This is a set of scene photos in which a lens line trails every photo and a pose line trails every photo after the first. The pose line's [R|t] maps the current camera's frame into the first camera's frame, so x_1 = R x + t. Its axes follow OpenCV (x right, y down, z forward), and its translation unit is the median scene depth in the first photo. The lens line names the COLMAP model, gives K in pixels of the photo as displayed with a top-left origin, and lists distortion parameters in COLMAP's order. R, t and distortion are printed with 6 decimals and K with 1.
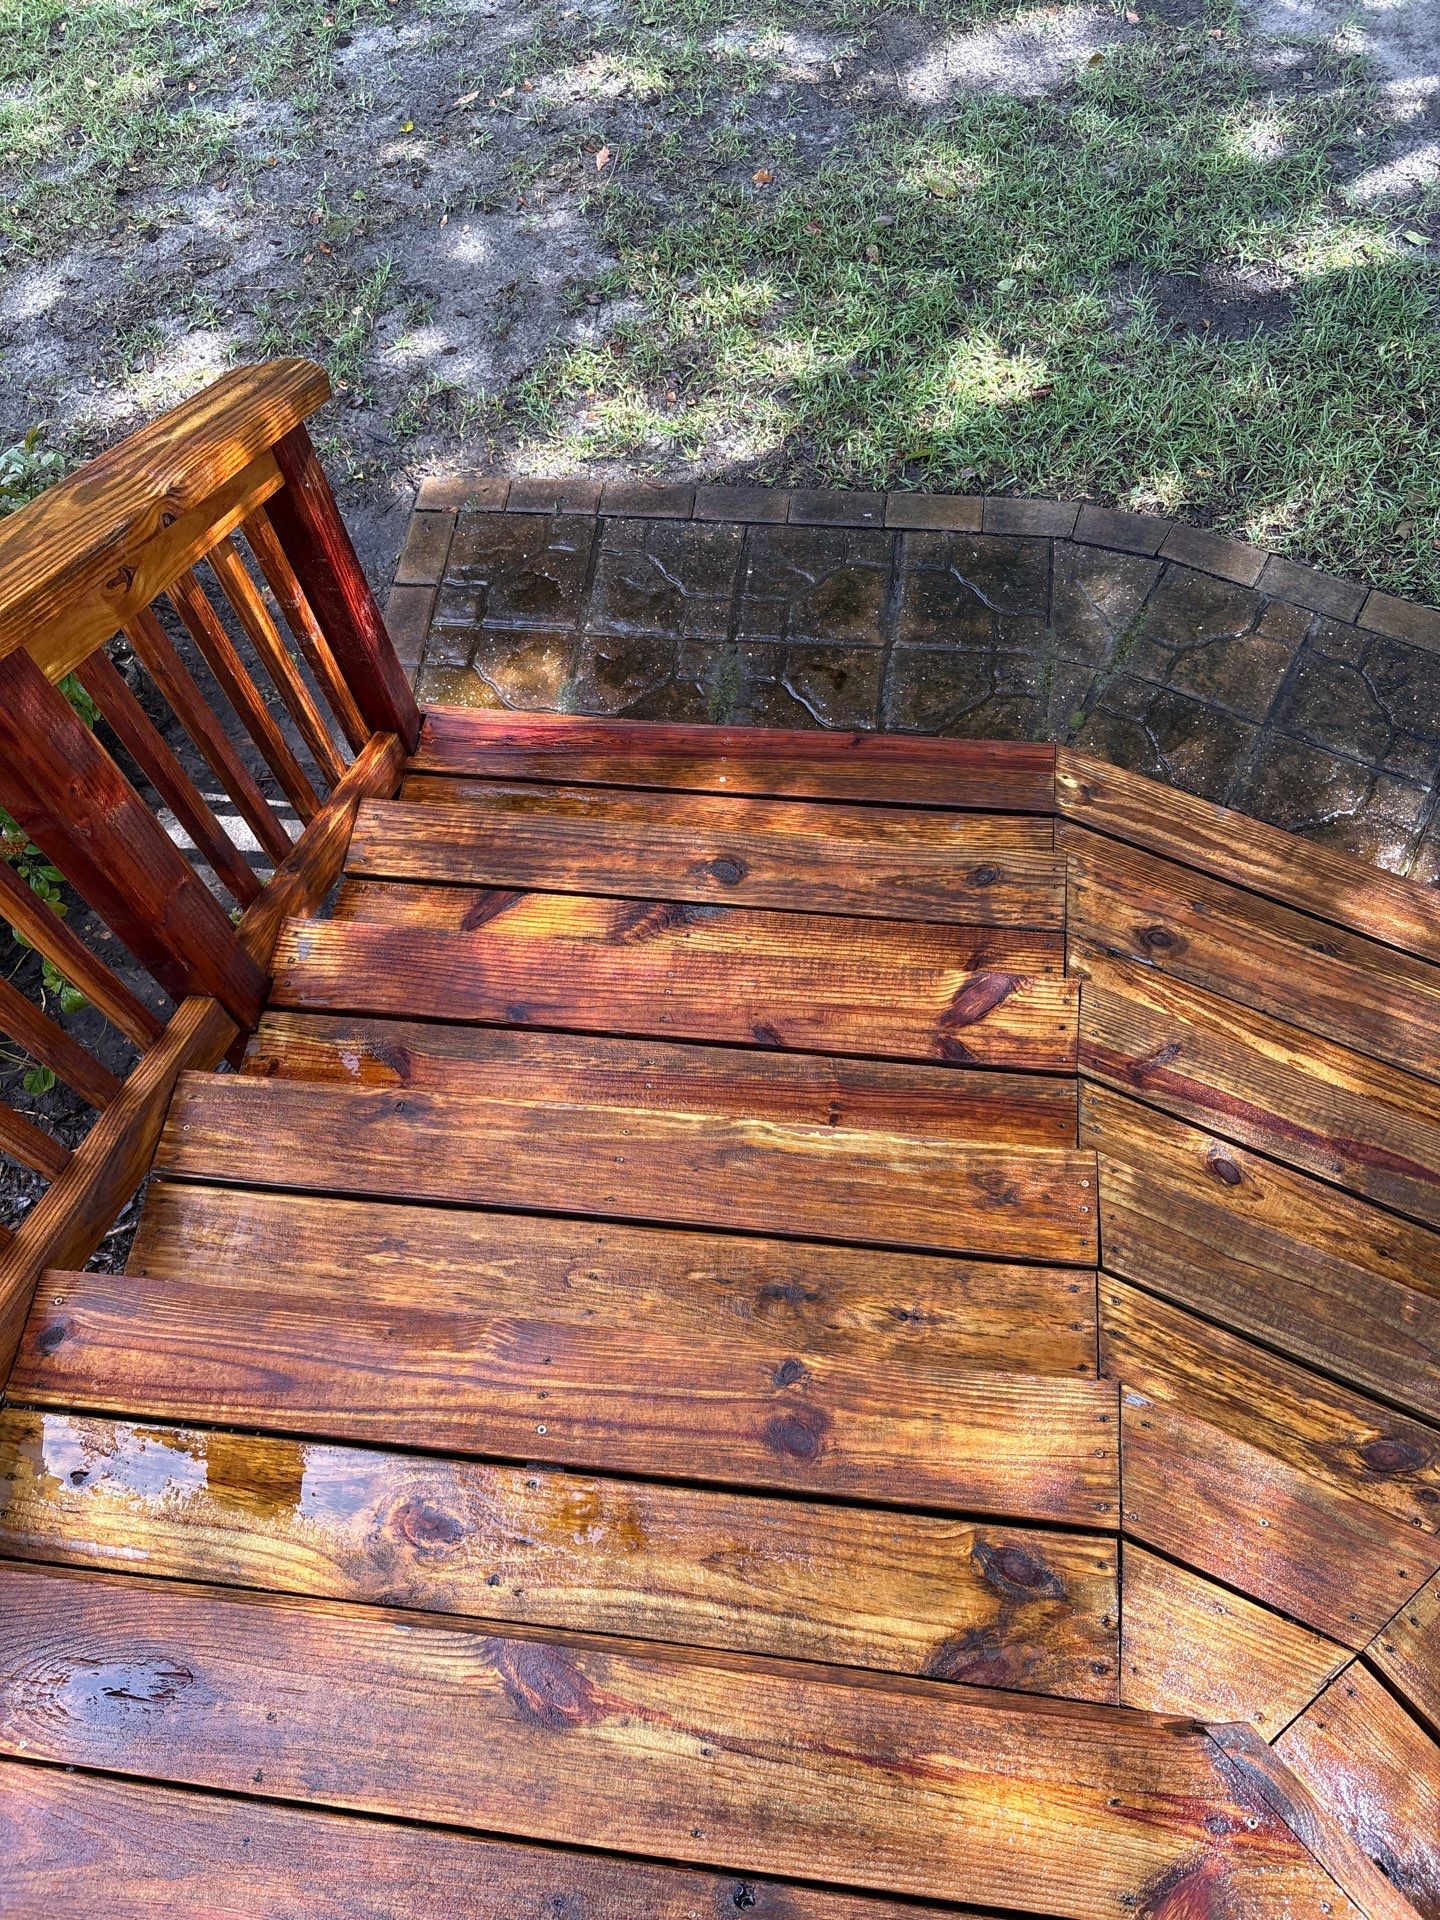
lens RADIAL K [[1476.7, 0, 721.6], [0, 1476.7, 956.5], [0, 0, 1]] dist [0.102372, -0.102444]
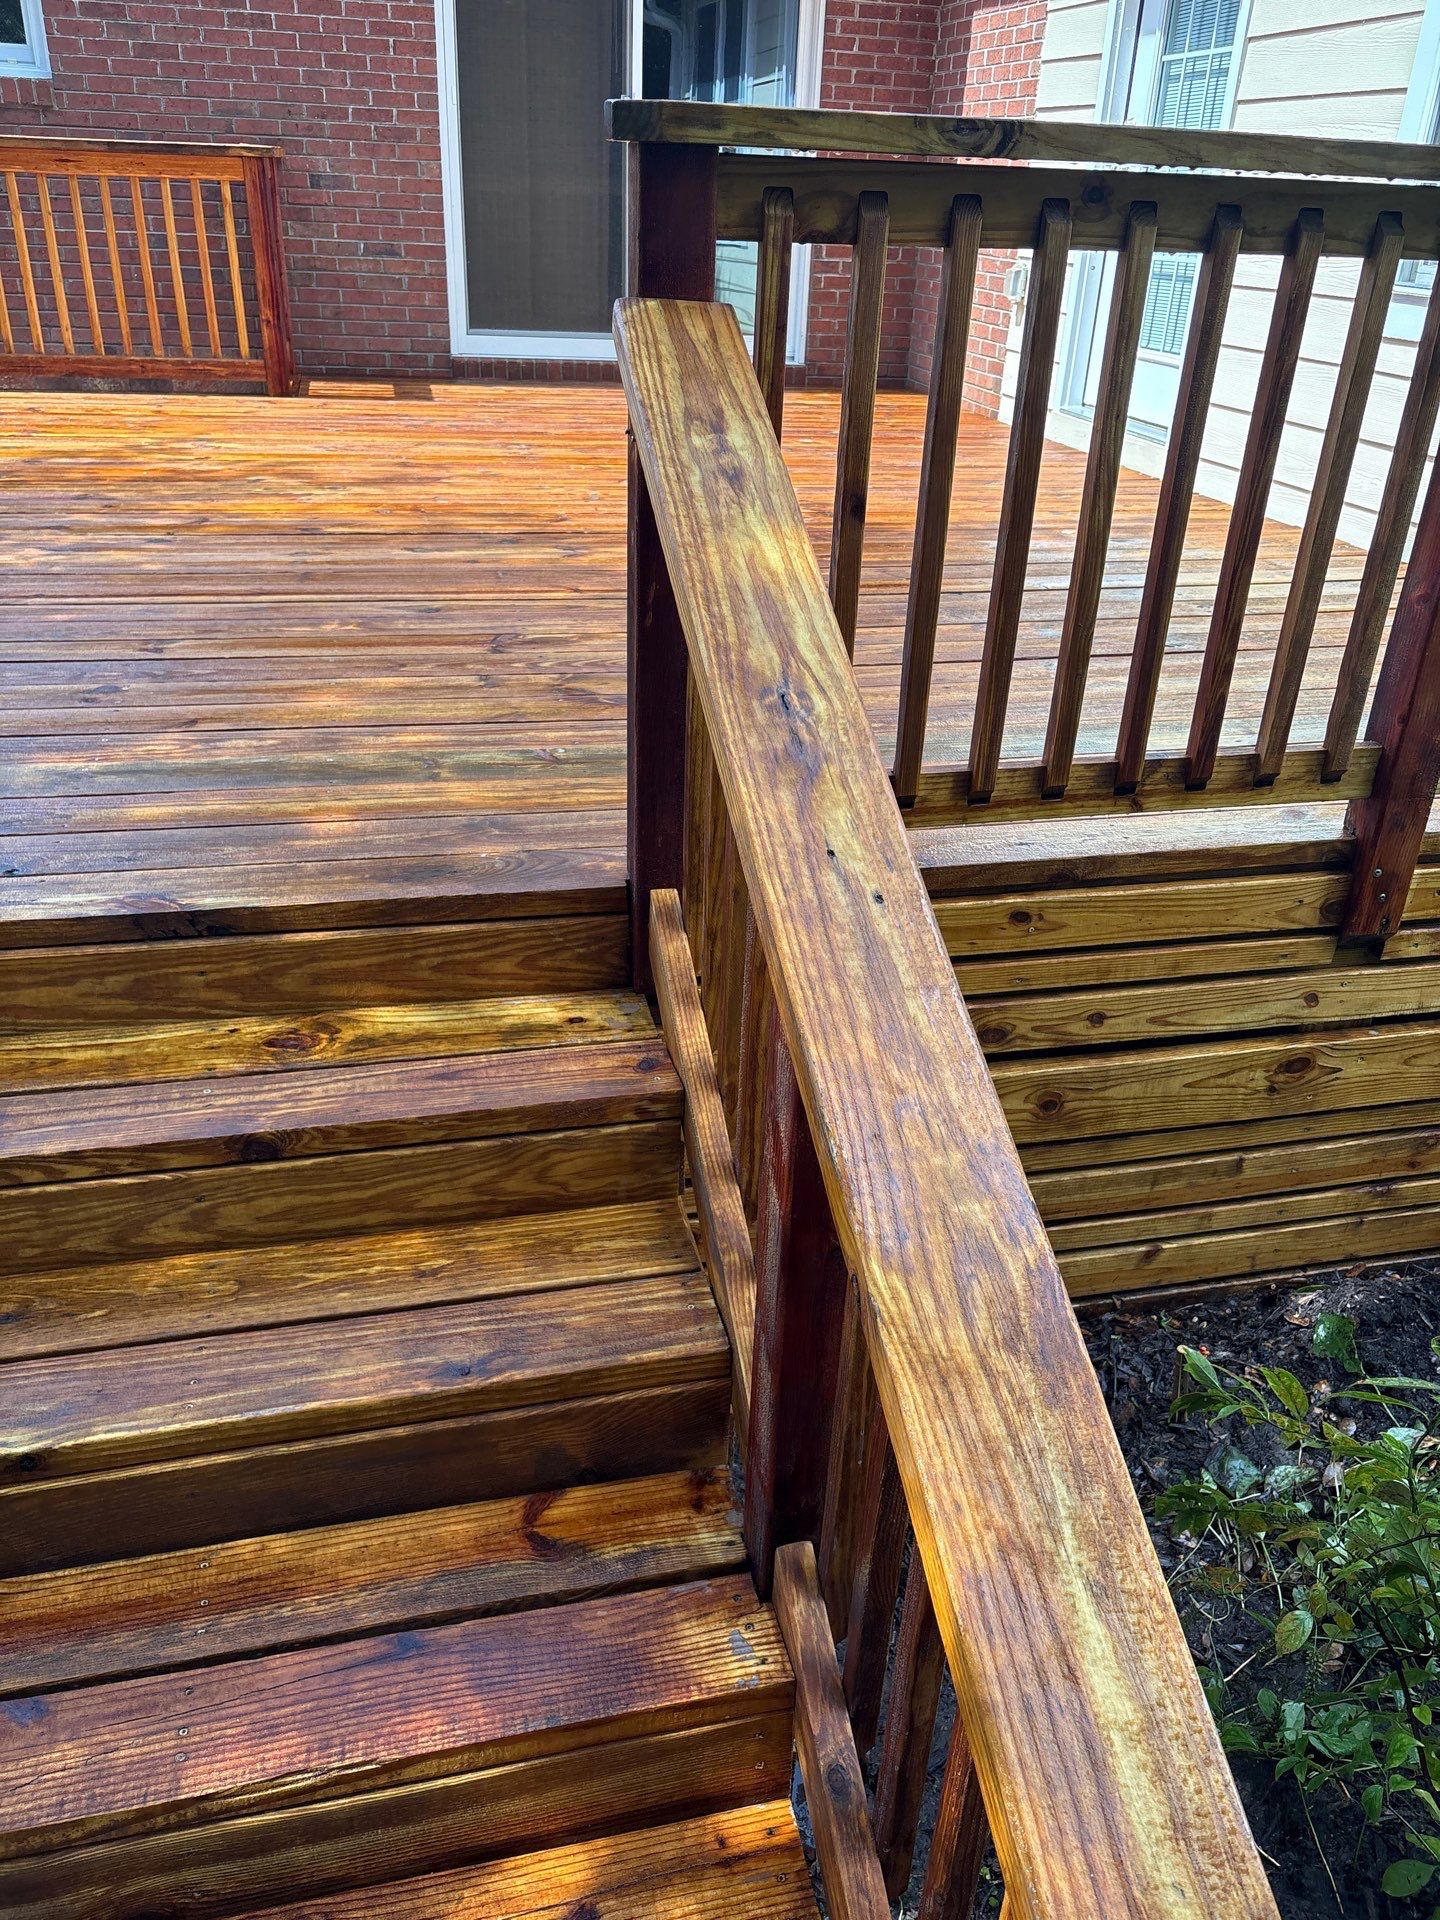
lens RADIAL K [[1455.7, 0, 720.0], [0, 1455.7, 960.0], [0, 0, 1]] dist [0.044810, -0.062978]
pose [[-0.937263, 0.180485, -0.298267, -0.117564], [-0.301666, 0.008965, 0.953371, -0.628818], [0.174743, 0.983537, 0.046043, 0.615998]]
